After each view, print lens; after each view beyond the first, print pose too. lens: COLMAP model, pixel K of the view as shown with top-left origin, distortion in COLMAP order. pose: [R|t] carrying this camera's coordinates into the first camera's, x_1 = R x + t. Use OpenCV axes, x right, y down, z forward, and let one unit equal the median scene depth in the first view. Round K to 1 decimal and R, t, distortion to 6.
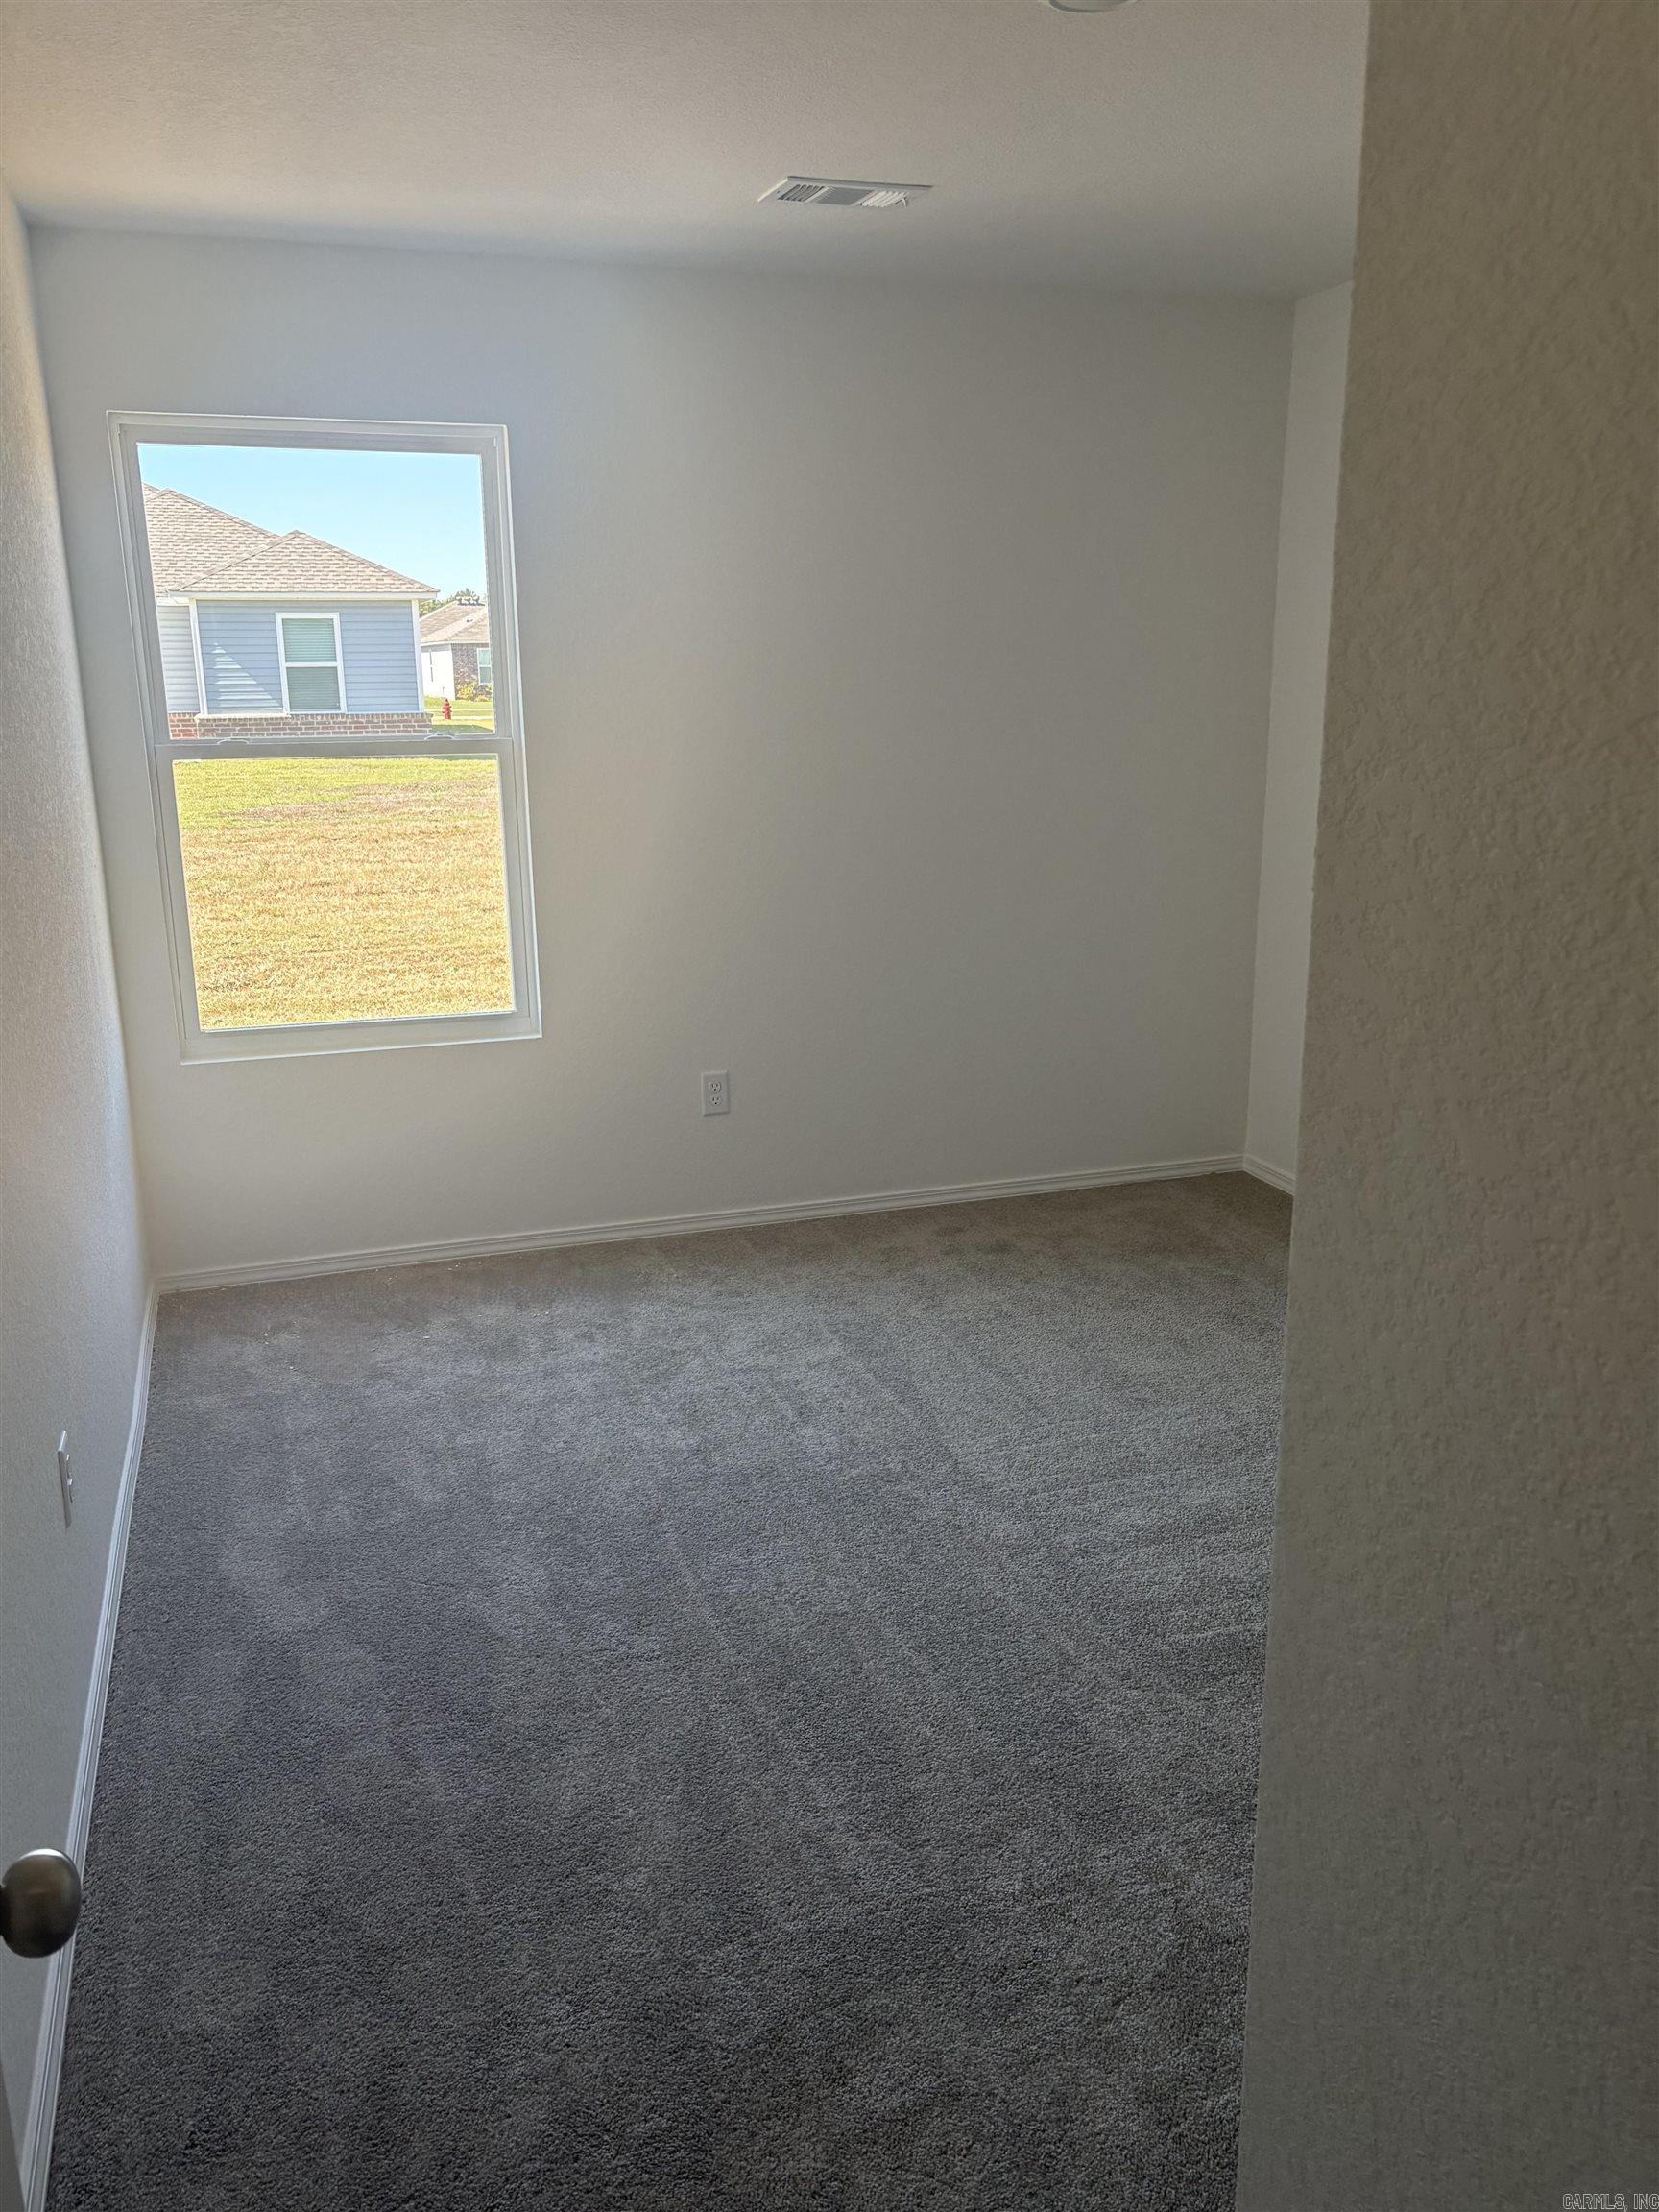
lens RADIAL K [[1670.1, 0, 829.5], [0, 1670.1, 1106.0], [0, 0, 1]] dist [-0.001616, -0.000501]
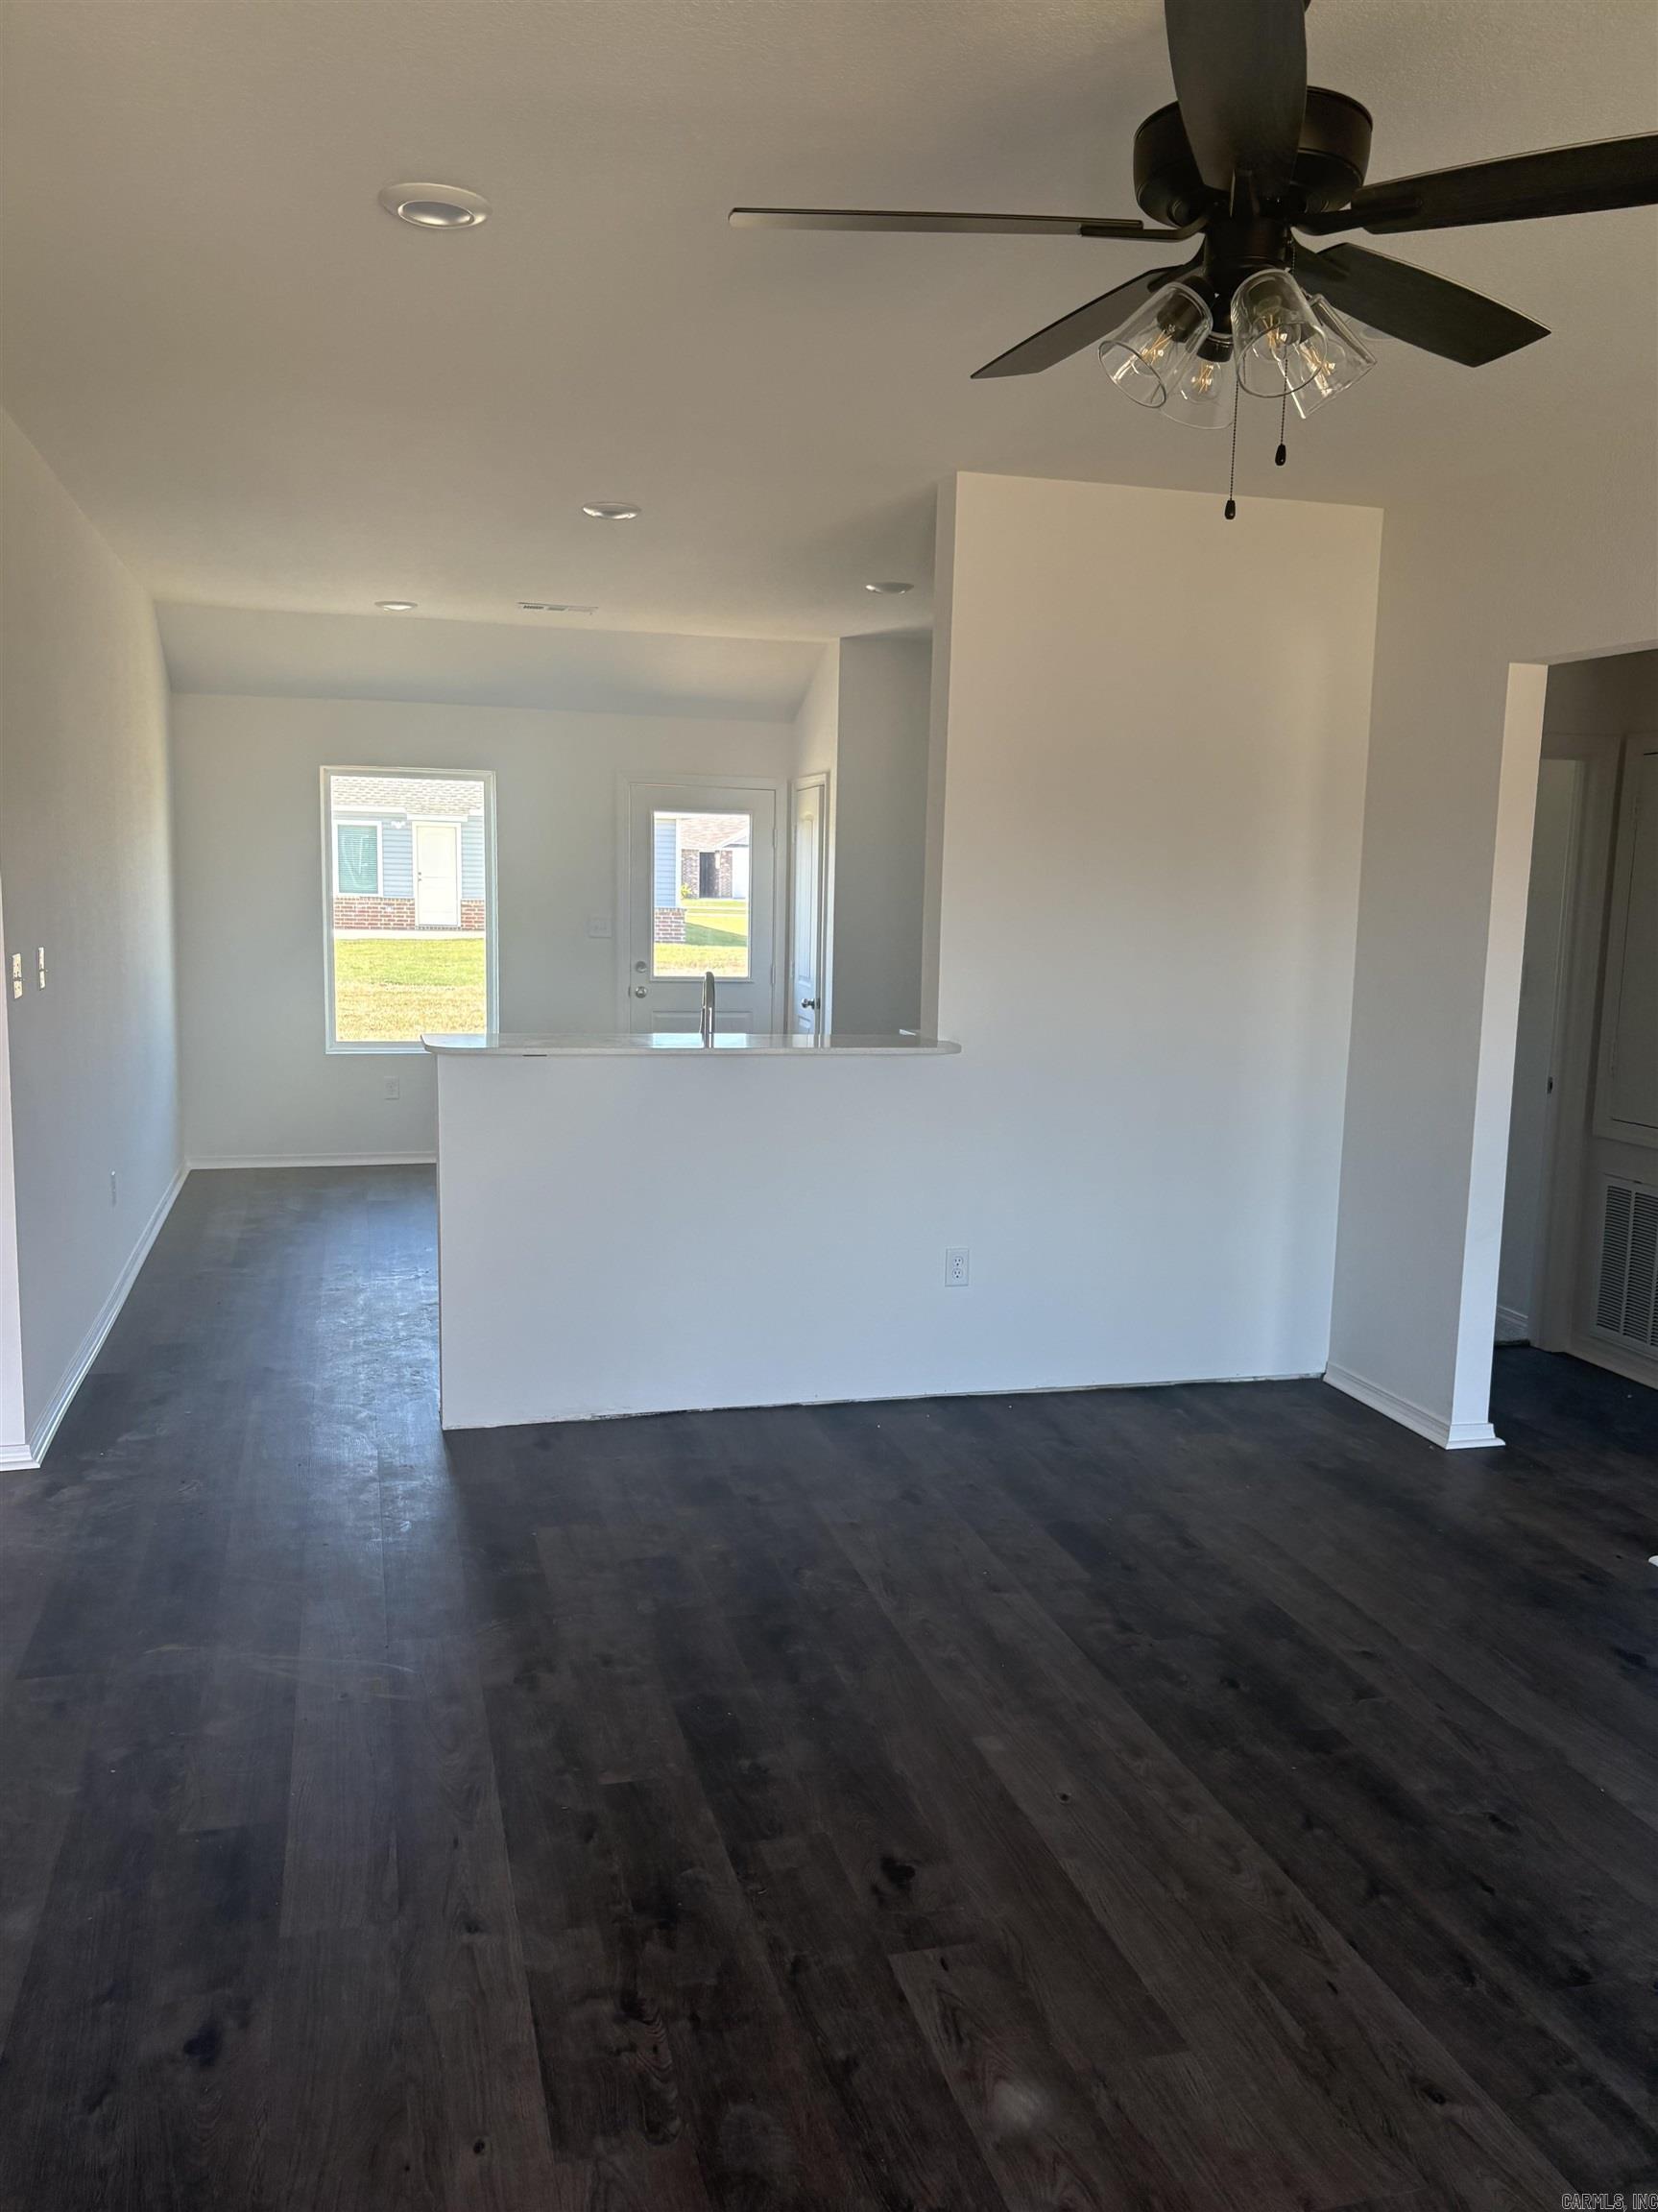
lens RADIAL K [[1670.1, 0, 829.0], [0, 1670.1, 1106.0], [0, 0, 1]] dist [-0.001616, -0.000501]
pose [[0.999526, 0.030748, 0.001715, 0.204238], [-0.030367, 0.993349, -0.111061, 0.201321], [-0.005118, 0.110957, 0.993812, -0.917582]]
